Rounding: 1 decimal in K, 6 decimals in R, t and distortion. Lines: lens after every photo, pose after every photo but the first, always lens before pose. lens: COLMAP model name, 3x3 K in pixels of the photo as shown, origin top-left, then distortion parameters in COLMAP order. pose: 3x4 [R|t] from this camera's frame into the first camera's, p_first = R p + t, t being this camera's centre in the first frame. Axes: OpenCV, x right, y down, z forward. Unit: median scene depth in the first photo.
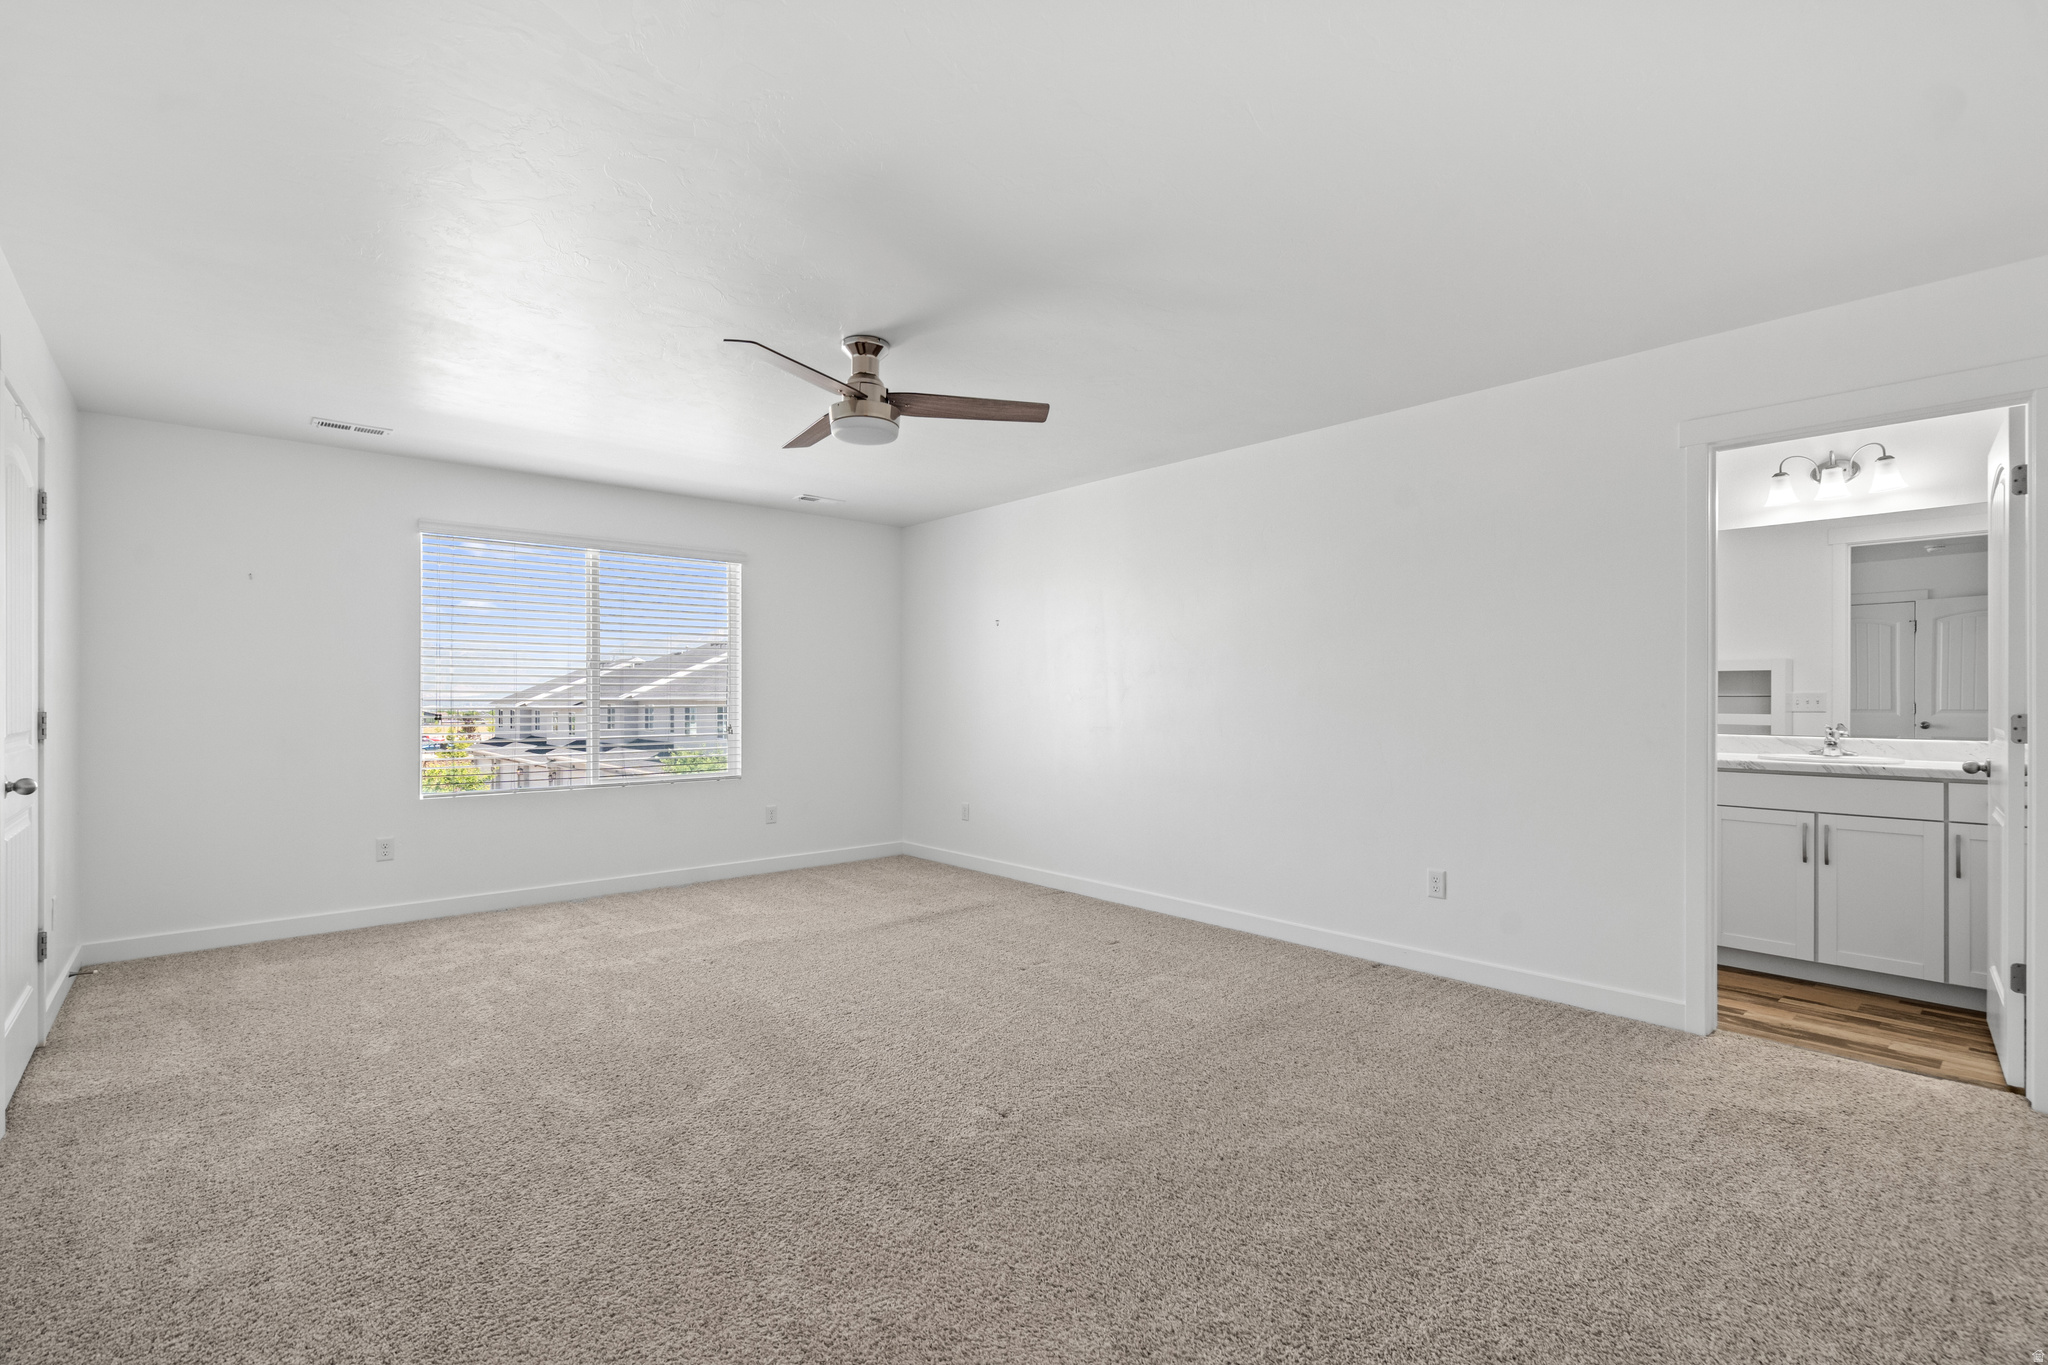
lens RADIAL K [[934.9, 0, 1020.7], [0, 934.9, 694.3], [0, 0, 1]] dist [-0.000212, -0.000393]
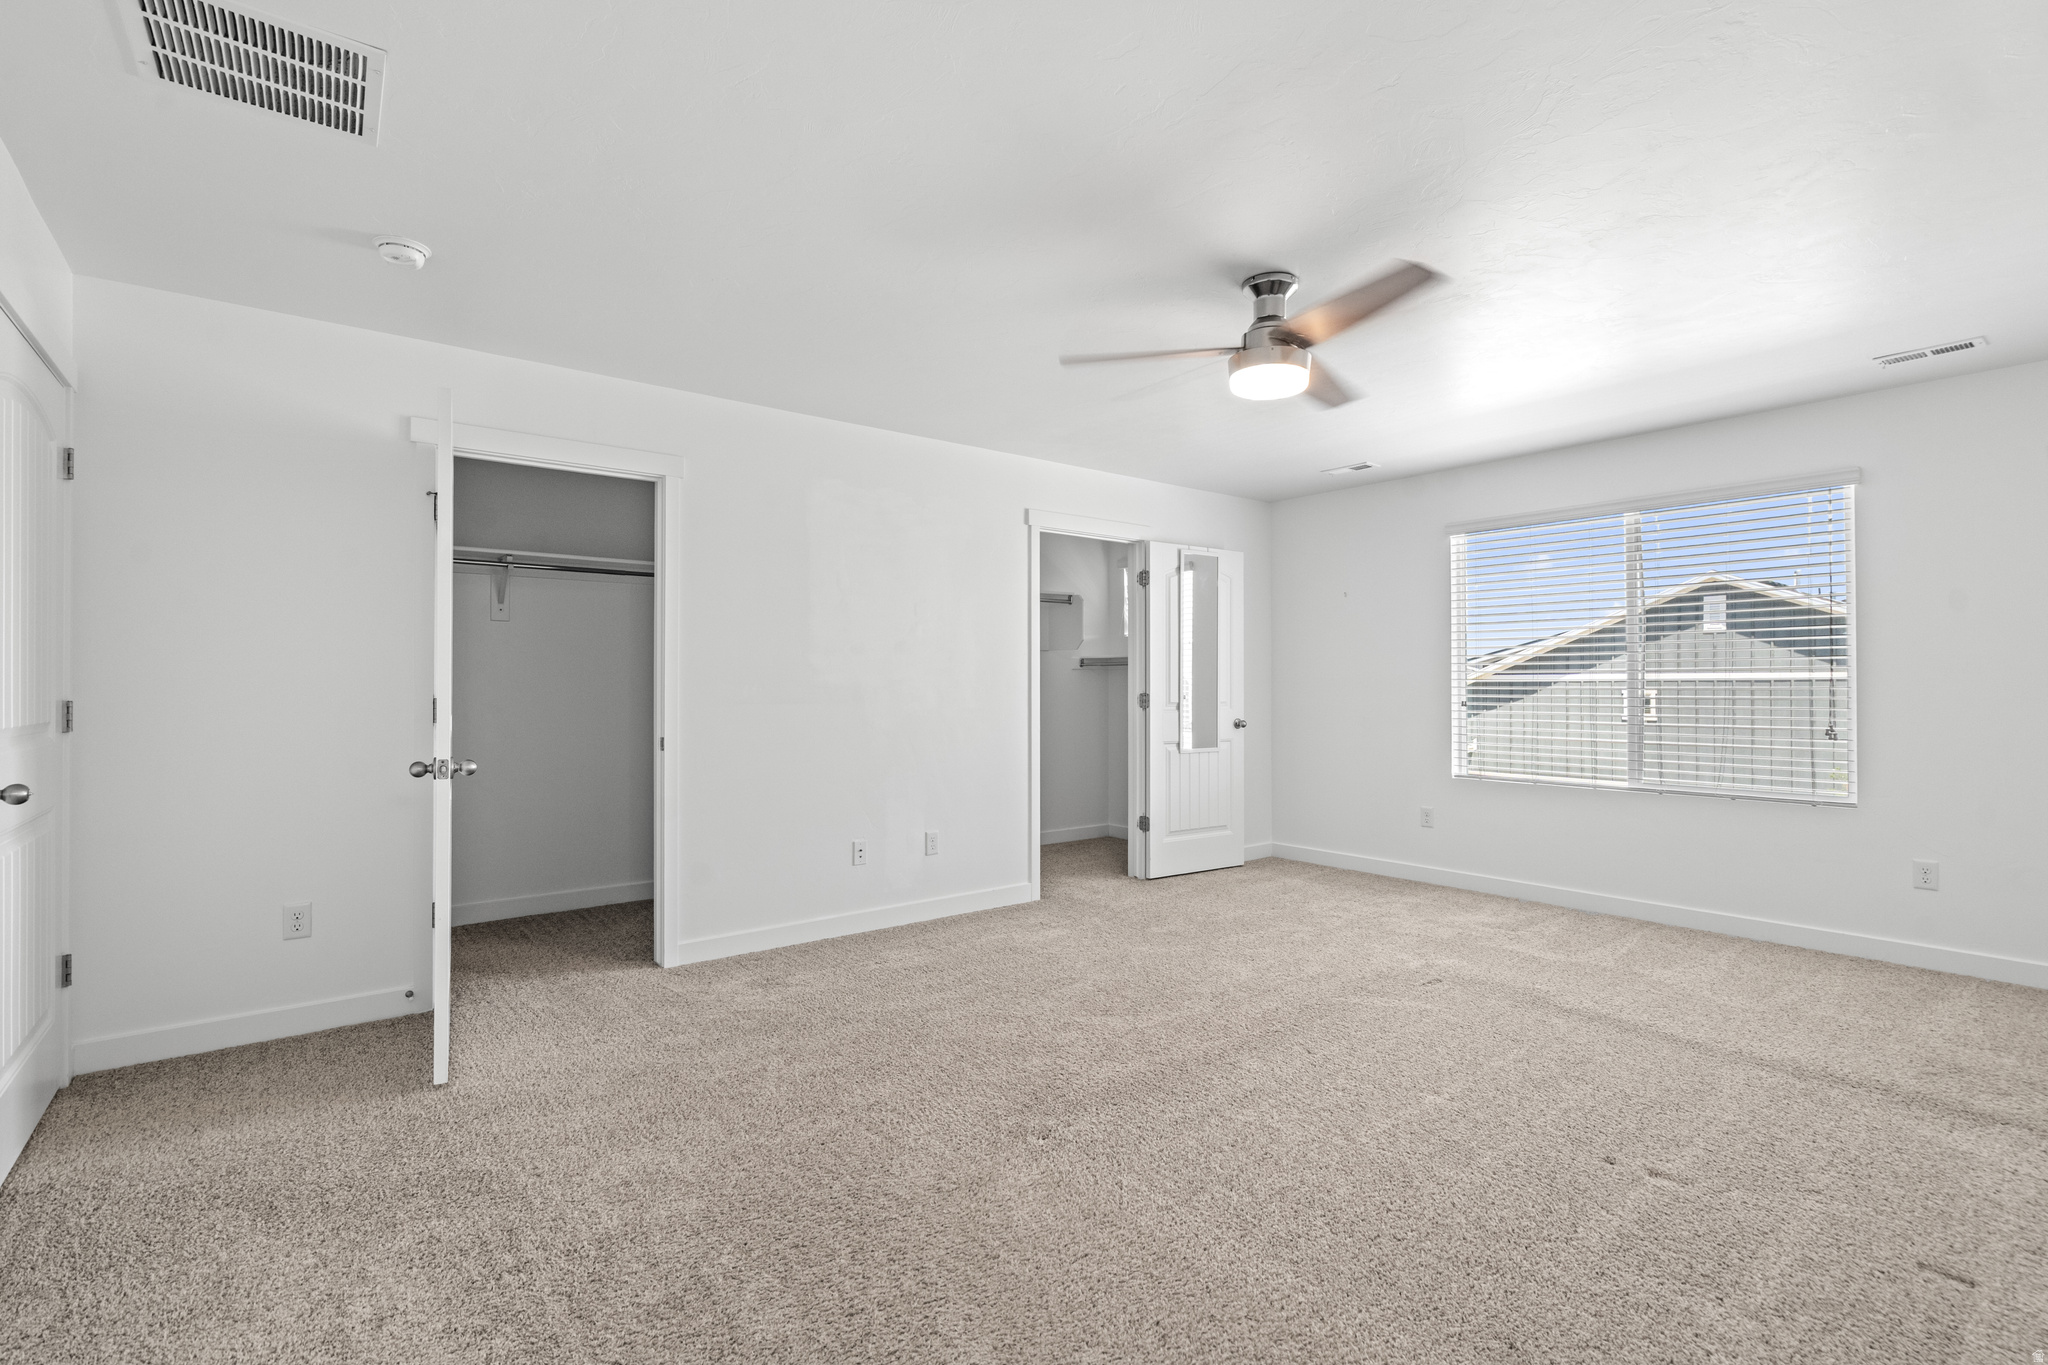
lens RADIAL K [[934.9, 0, 1020.7], [0, 934.9, 694.3], [0, 0, 1]] dist [-0.000212, -0.000393]
pose [[-0.048973, 0.011848, -0.998730, 0.580500], [0.003668, 0.999925, 0.011682, -0.001208], [0.998793, -0.003091, -0.049013, 0.656206]]
